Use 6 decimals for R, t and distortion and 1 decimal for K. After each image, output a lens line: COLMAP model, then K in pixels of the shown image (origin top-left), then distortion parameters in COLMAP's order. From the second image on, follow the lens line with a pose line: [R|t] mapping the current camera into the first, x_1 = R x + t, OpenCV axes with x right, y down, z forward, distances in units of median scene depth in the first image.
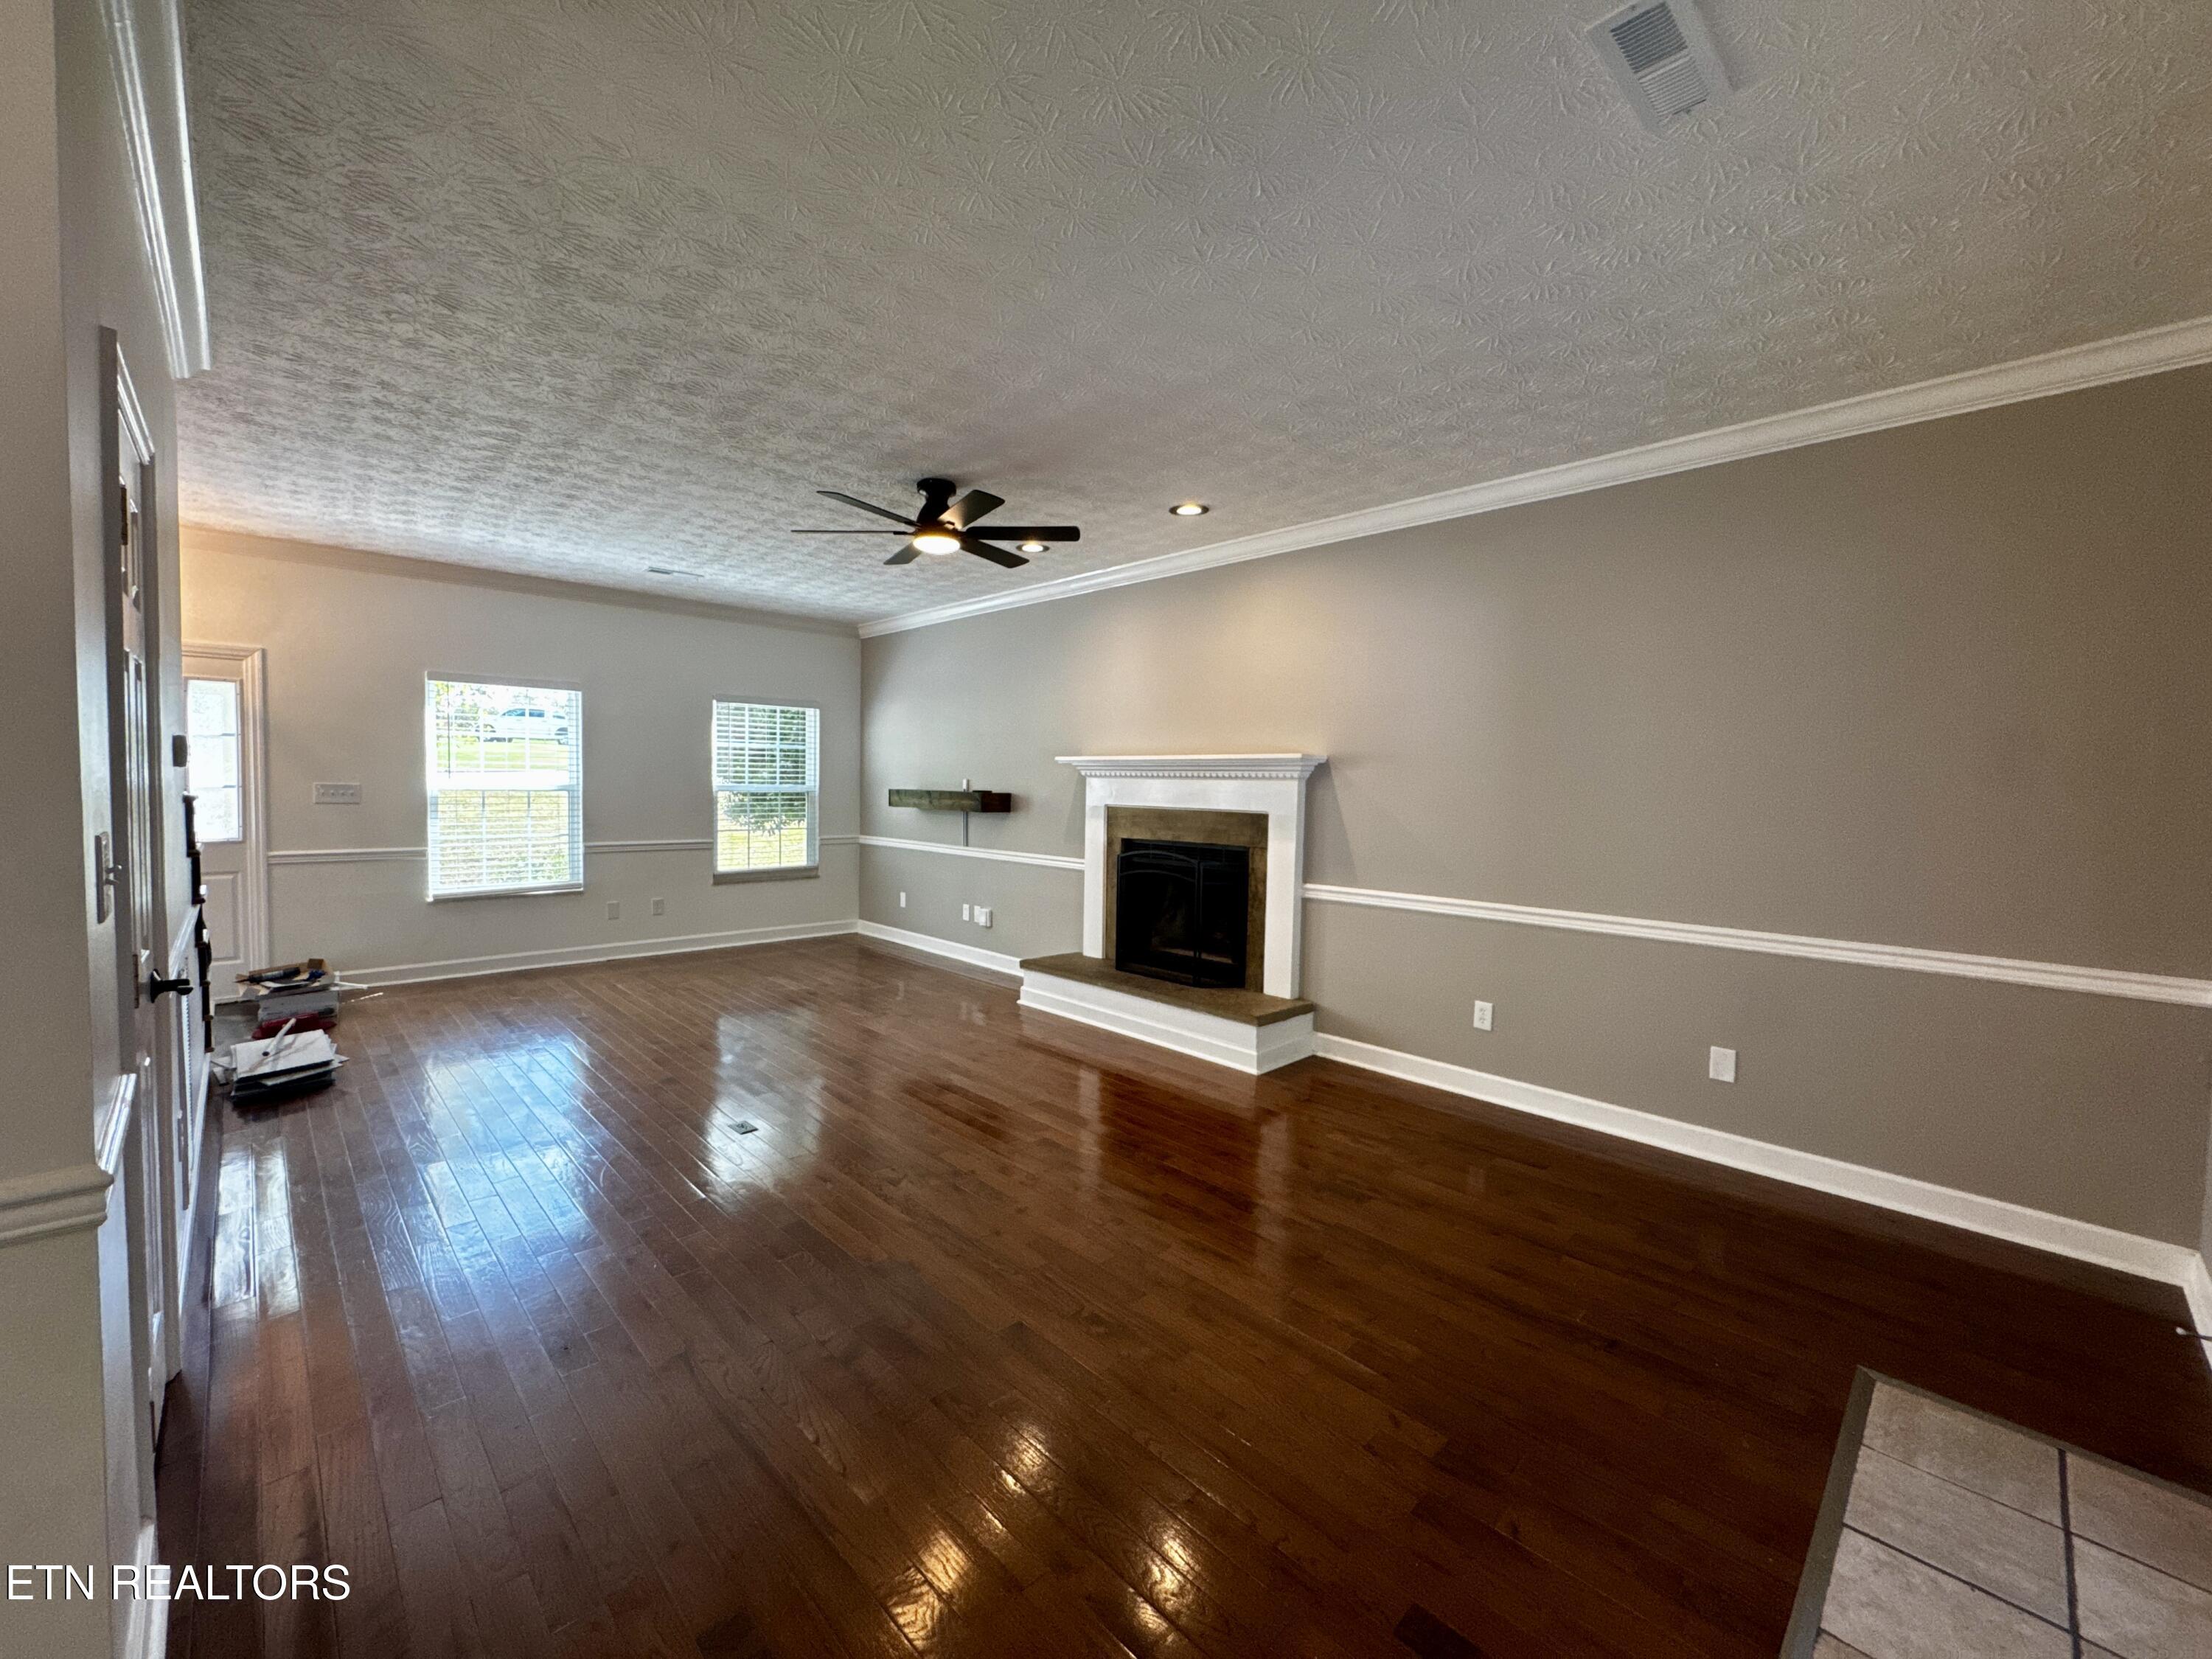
lens RADIAL K [[888.0, 0, 1099.6], [0, 888.0, 823.7], [0, 0, 1]] dist [-0.000990, -0.000003]
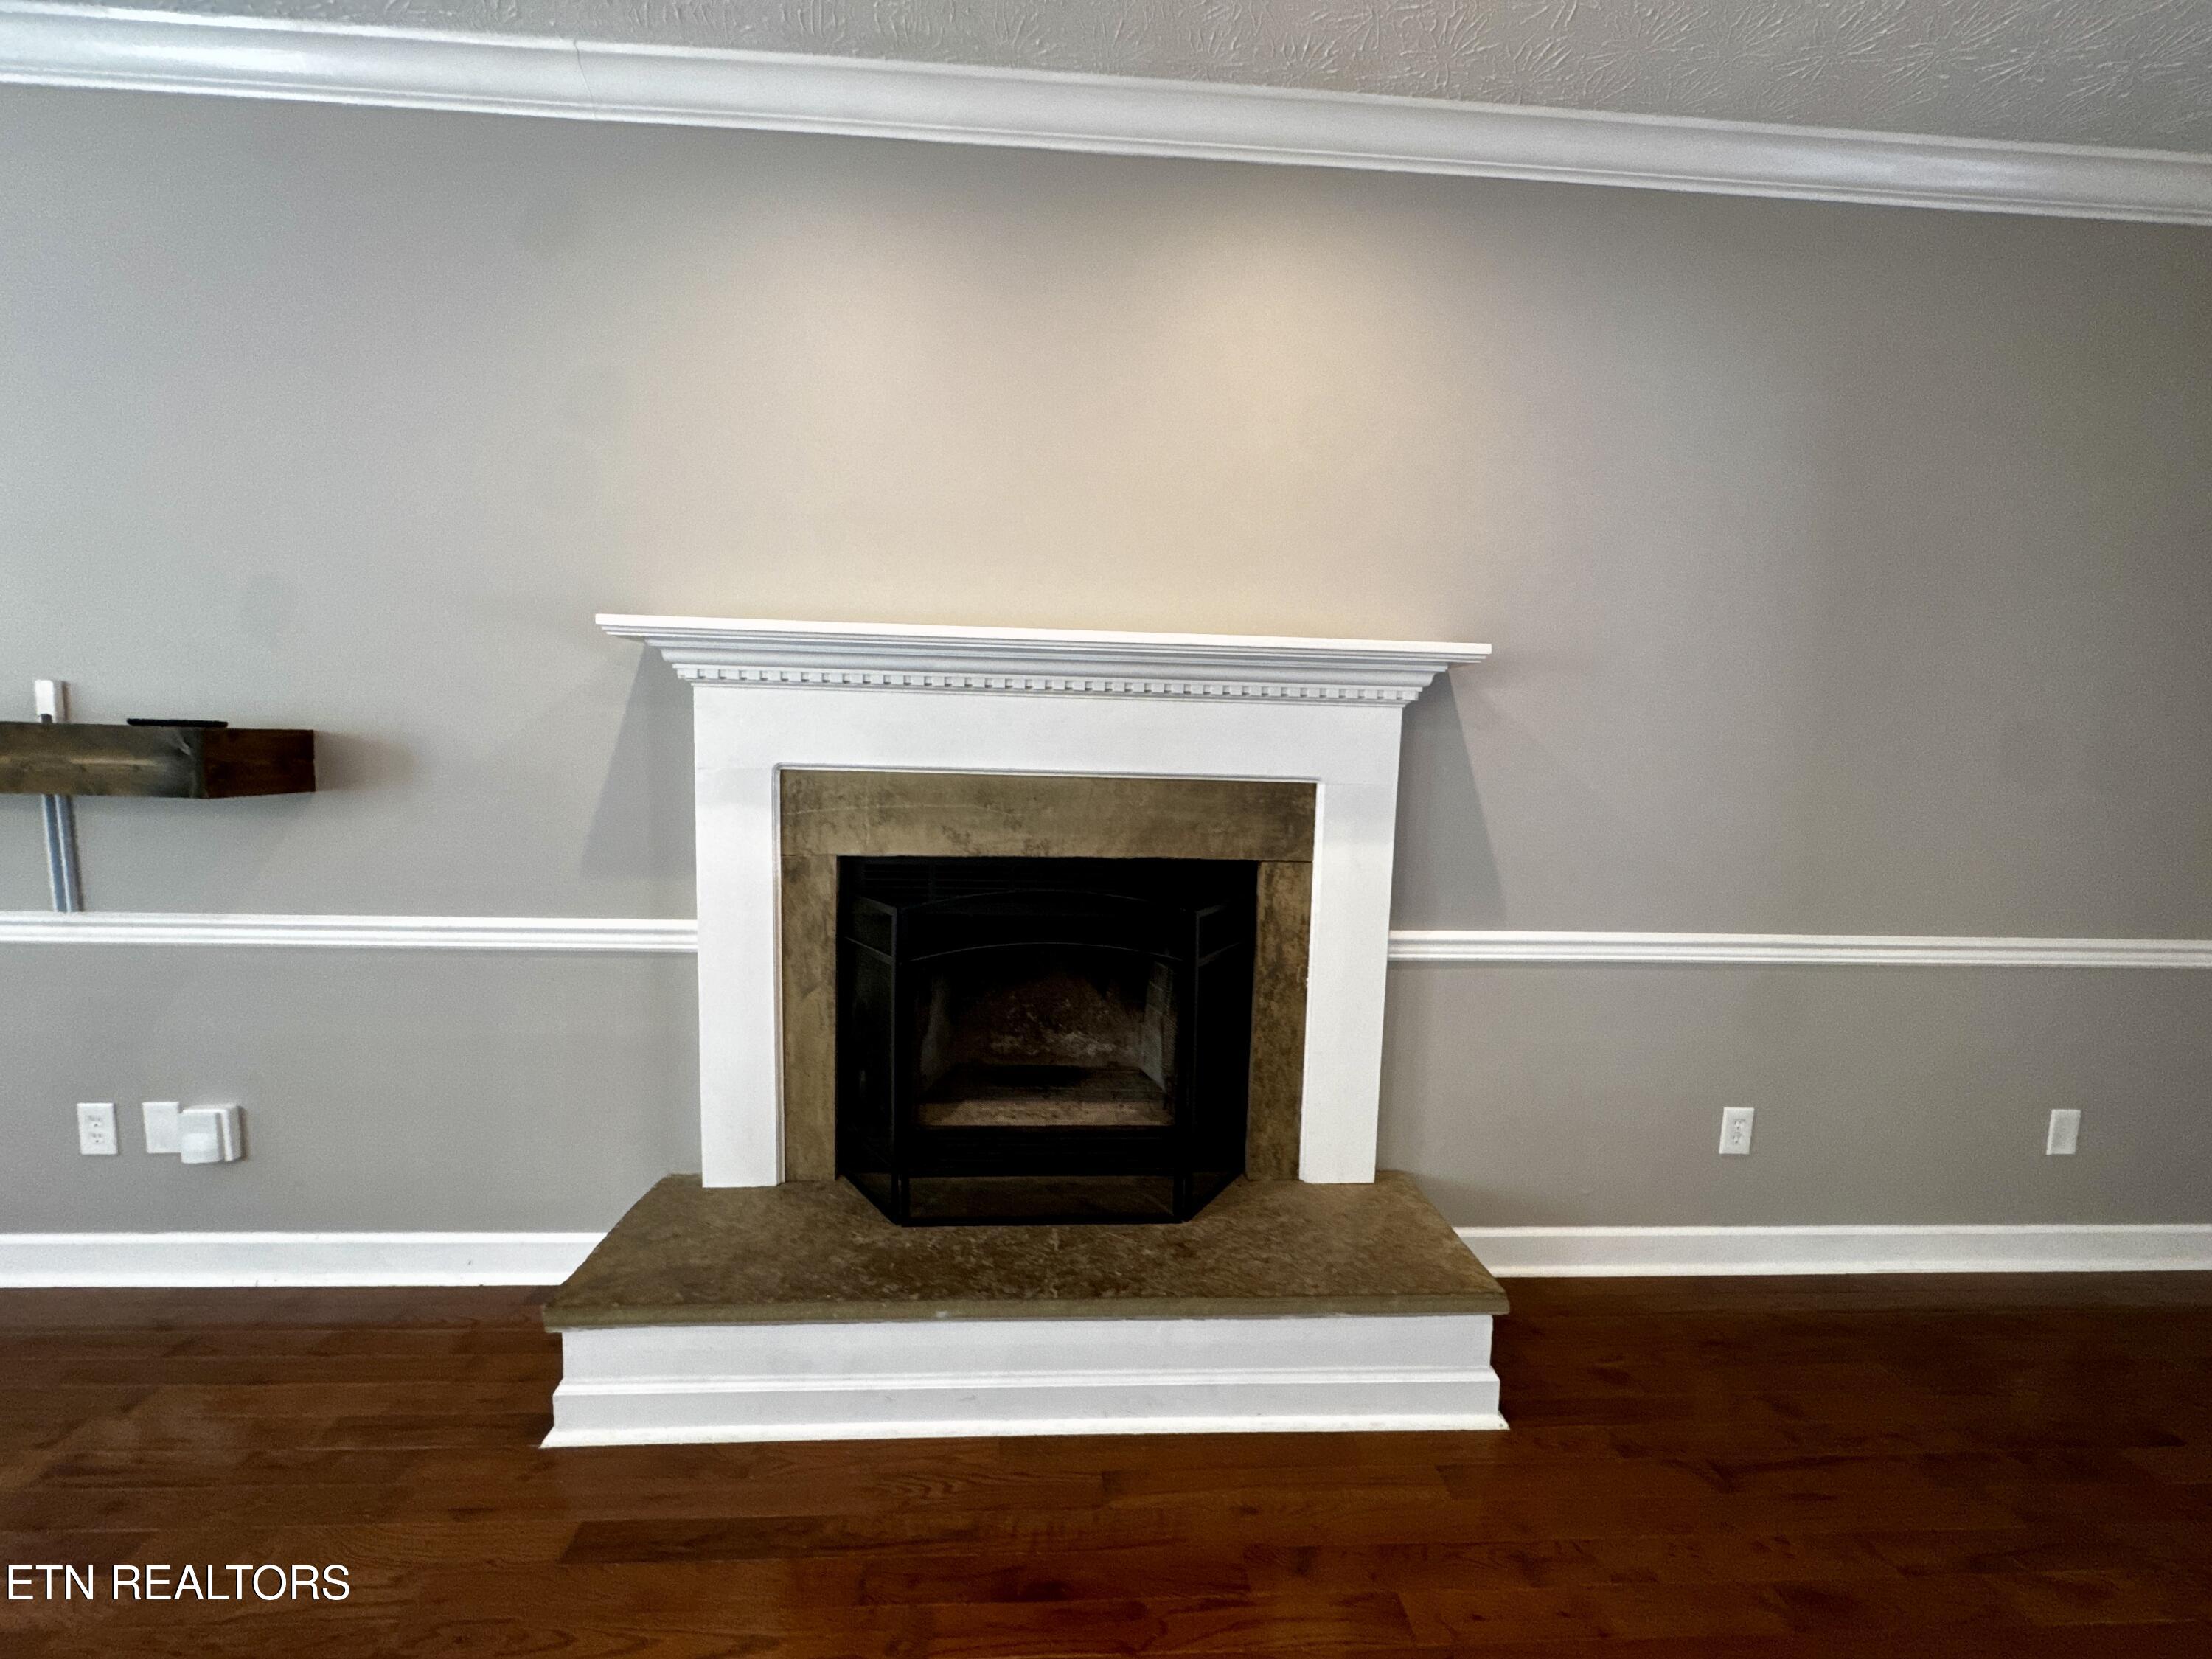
lens RADIAL K [[883.5, 0, 1102.2], [0, 883.5, 824.6], [0, 0, 1]] dist [-0.002794, -0.000087]
pose [[0.653413, -0.079082, 0.752860, -0.201442], [0.018163, 0.995880, 0.088846, -0.030385], [-0.756784, -0.044379, 0.652157, 0.779058]]
